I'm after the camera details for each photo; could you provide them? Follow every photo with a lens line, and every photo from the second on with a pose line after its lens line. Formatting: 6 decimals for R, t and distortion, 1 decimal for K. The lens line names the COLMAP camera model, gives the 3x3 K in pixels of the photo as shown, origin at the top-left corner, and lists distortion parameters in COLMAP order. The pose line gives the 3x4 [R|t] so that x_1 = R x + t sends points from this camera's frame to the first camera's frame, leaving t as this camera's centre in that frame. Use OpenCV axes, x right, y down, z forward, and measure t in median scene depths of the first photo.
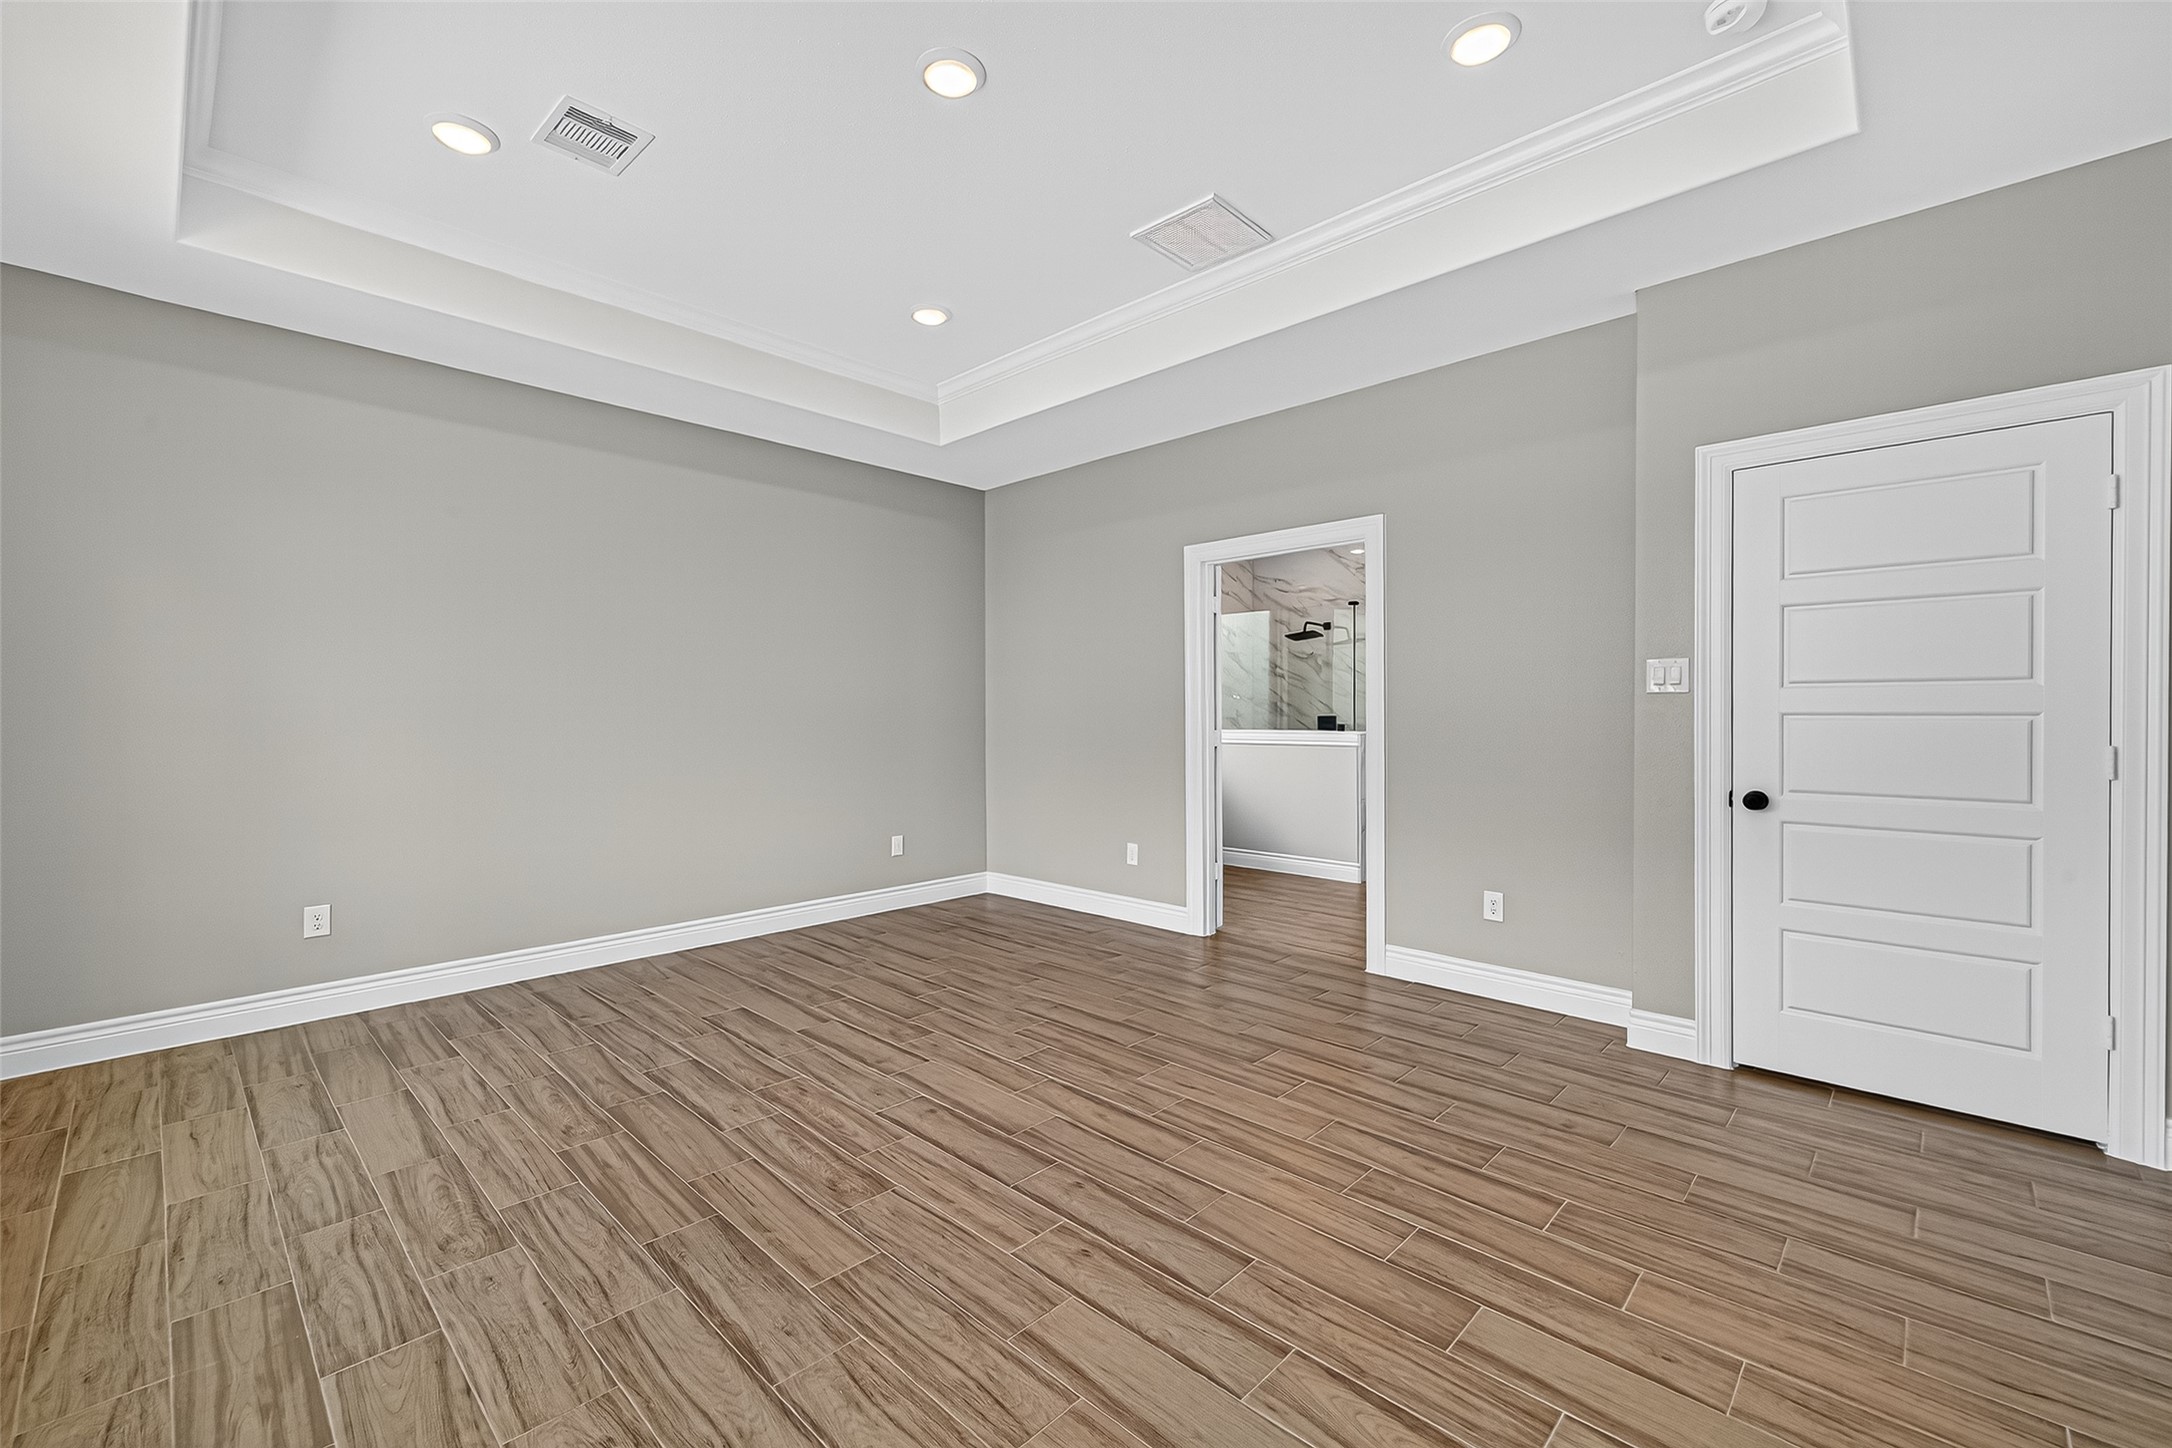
lens RADIAL K [[855.8, 0, 1080.3], [0, 855.8, 722.9], [0, 0, 1]] dist [0.009287, 0.000048]
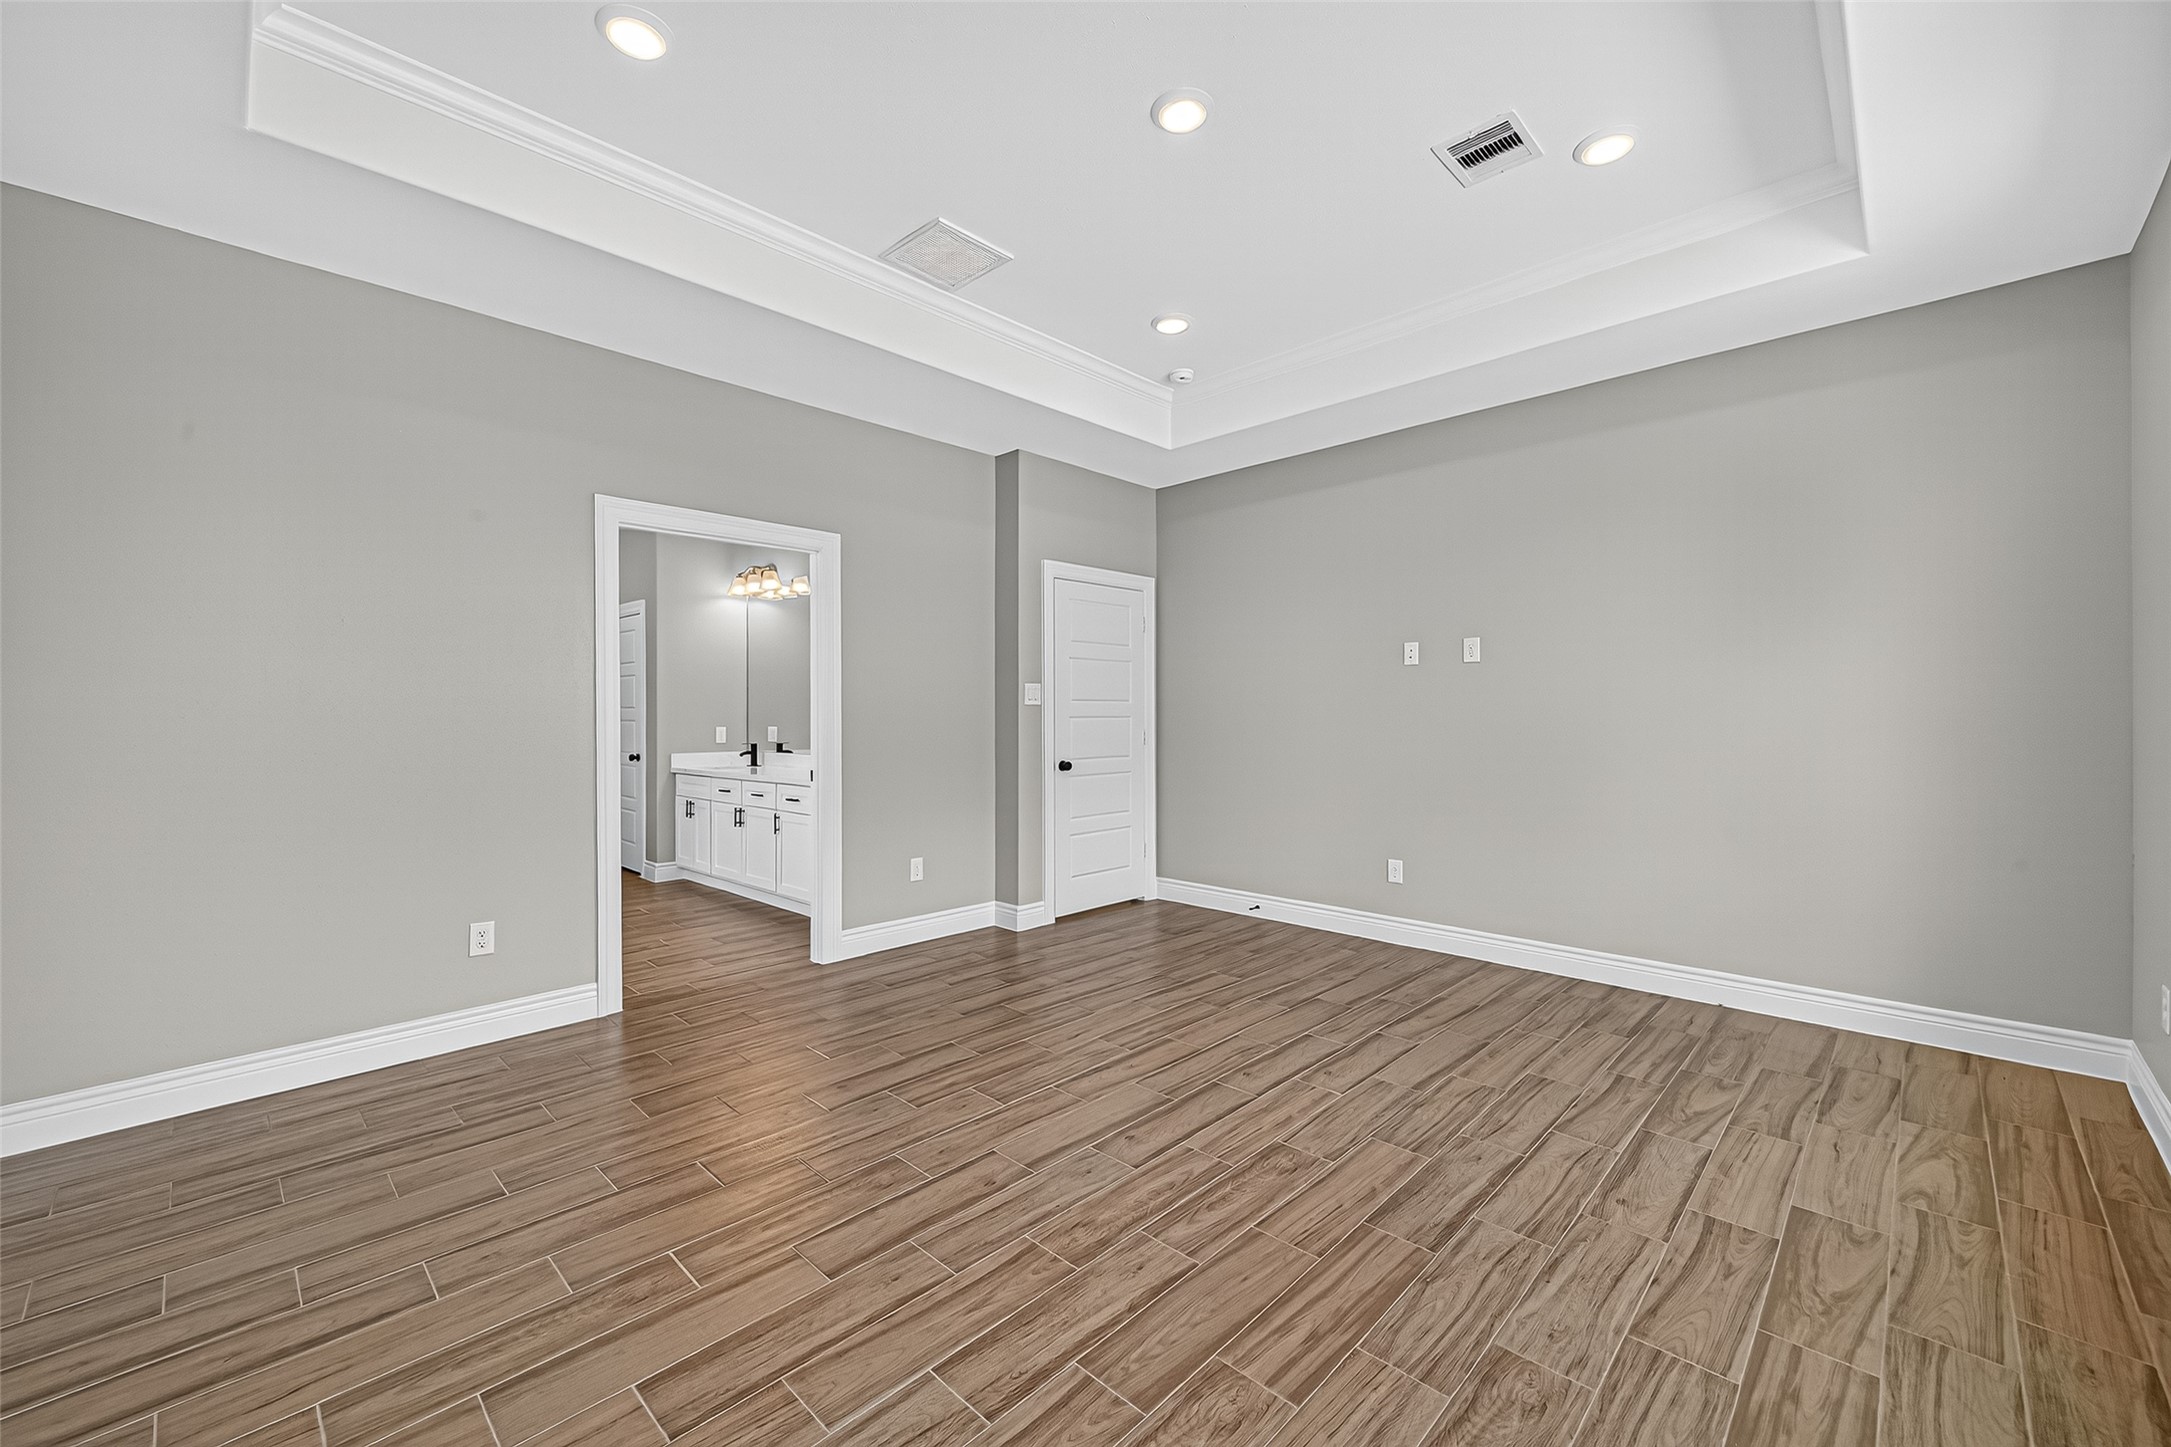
lens RADIAL K [[872.6, 0, 1079.0], [0, 872.6, 717.3], [0, 0, 1]] dist [0.011308, -0.000890]
pose [[0.024321, 0.000445, 0.999704, -1.241878], [0.016520, 0.999863, -0.000847, -0.010532], [-0.999568, 0.016536, 0.024311, 1.120341]]
